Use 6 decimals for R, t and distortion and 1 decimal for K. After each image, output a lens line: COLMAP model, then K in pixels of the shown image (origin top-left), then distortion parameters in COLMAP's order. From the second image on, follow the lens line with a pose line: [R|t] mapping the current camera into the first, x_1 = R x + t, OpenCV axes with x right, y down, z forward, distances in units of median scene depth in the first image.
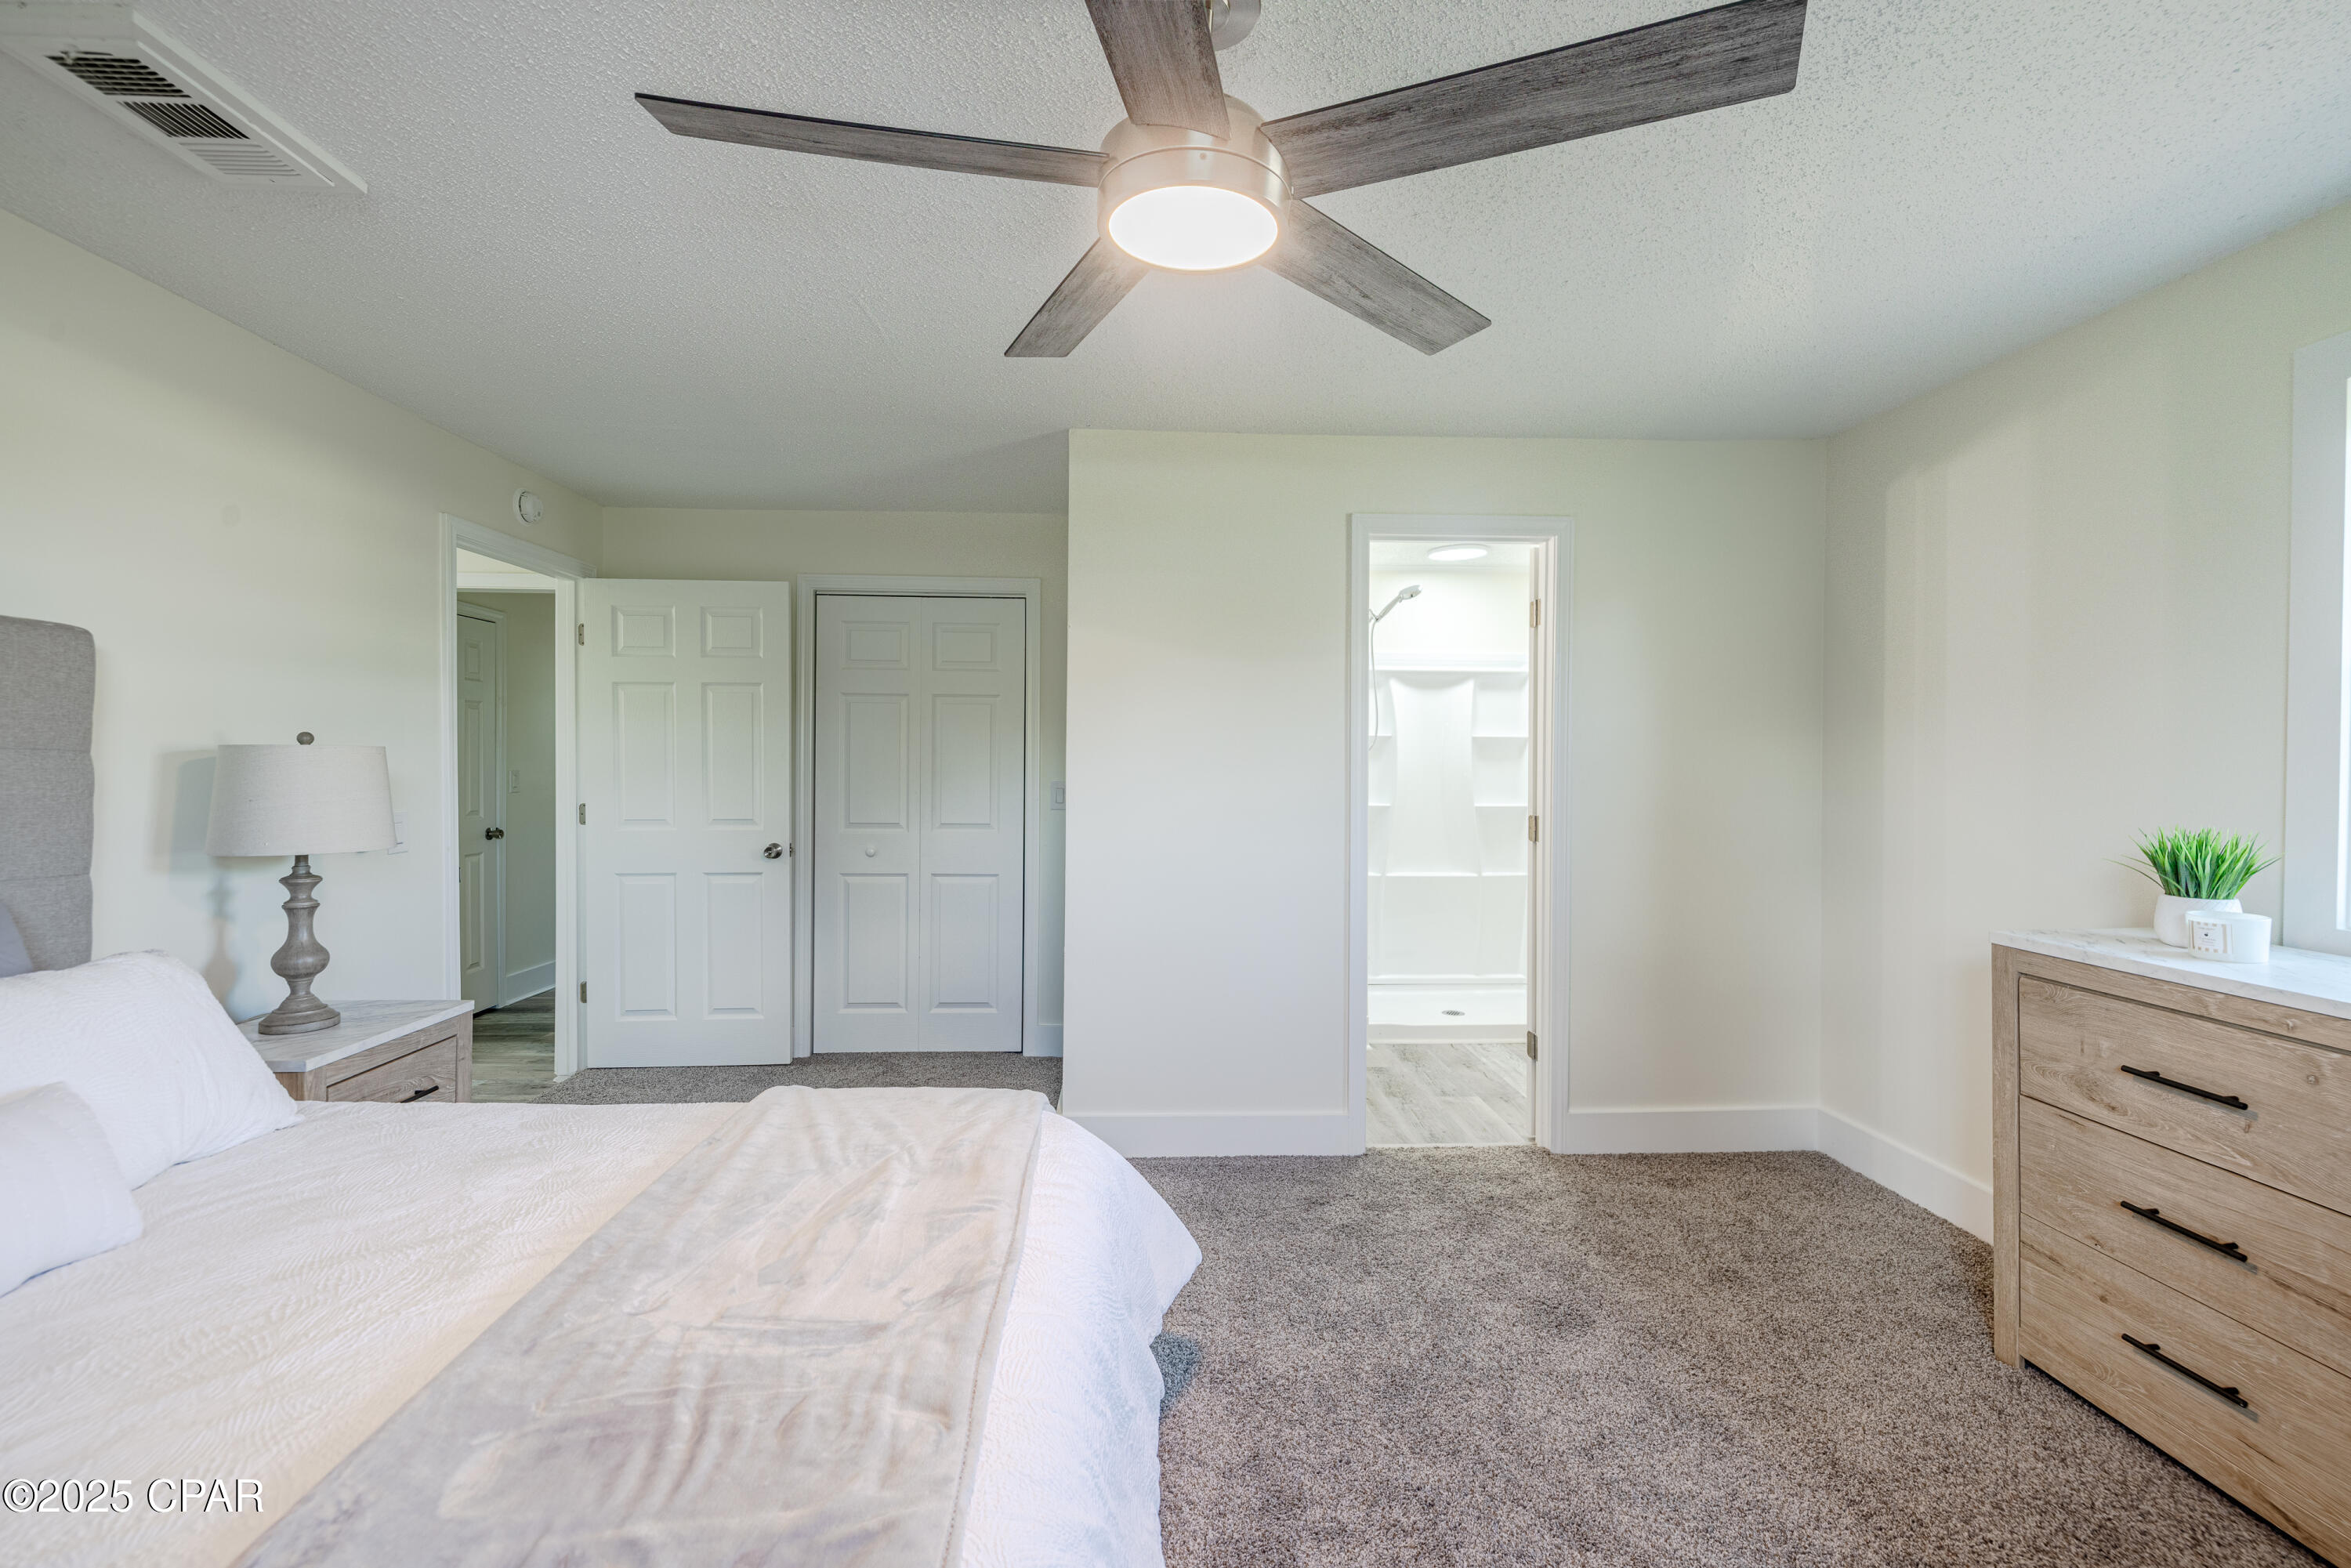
lens RADIAL K [[994.8, 0, 1161.6], [0, 994.8, 764.9], [0, 0, 1]] dist [0.002889, 0.000272]
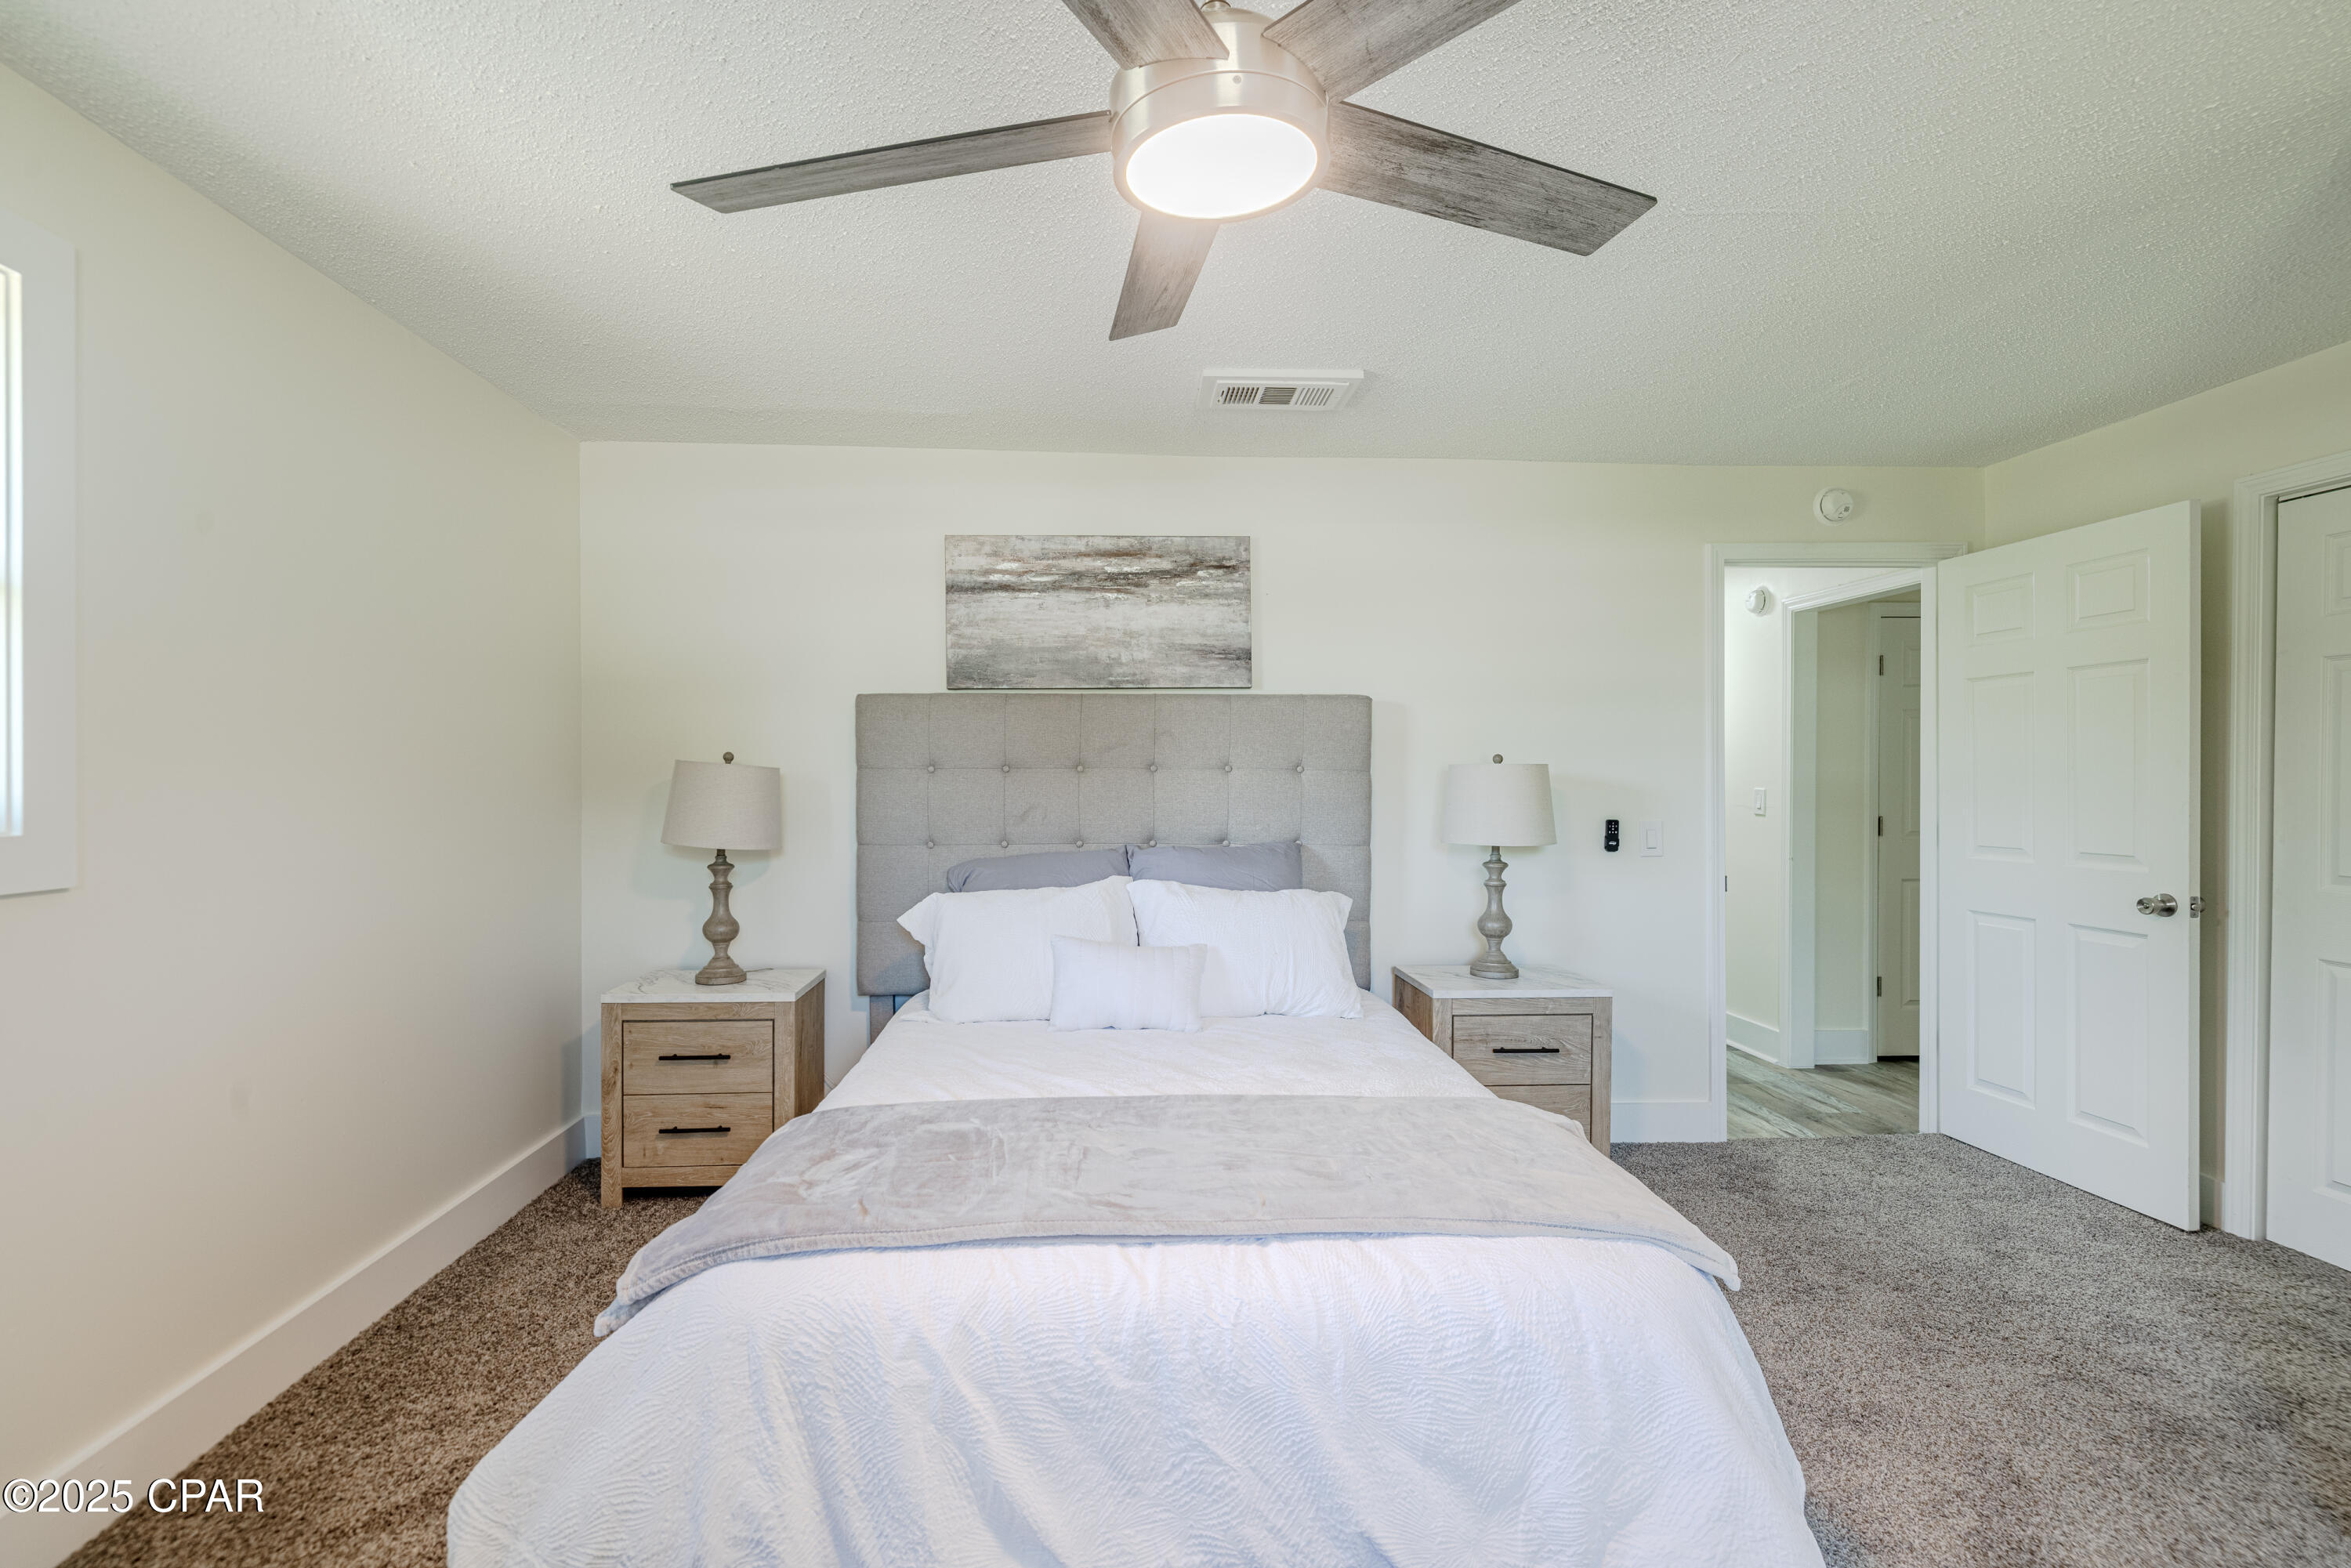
lens RADIAL K [[1072.2, 0, 1175.5], [0, 1072.2, 784.0], [0, 0, 1]] dist [-0.001485, -0.000200]
pose [[0.003664, -0.003181, -0.999988, 0.342236], [-0.000397, 0.999995, -0.003182, 0.007503], [0.999993, 0.000408, 0.003663, 0.338895]]
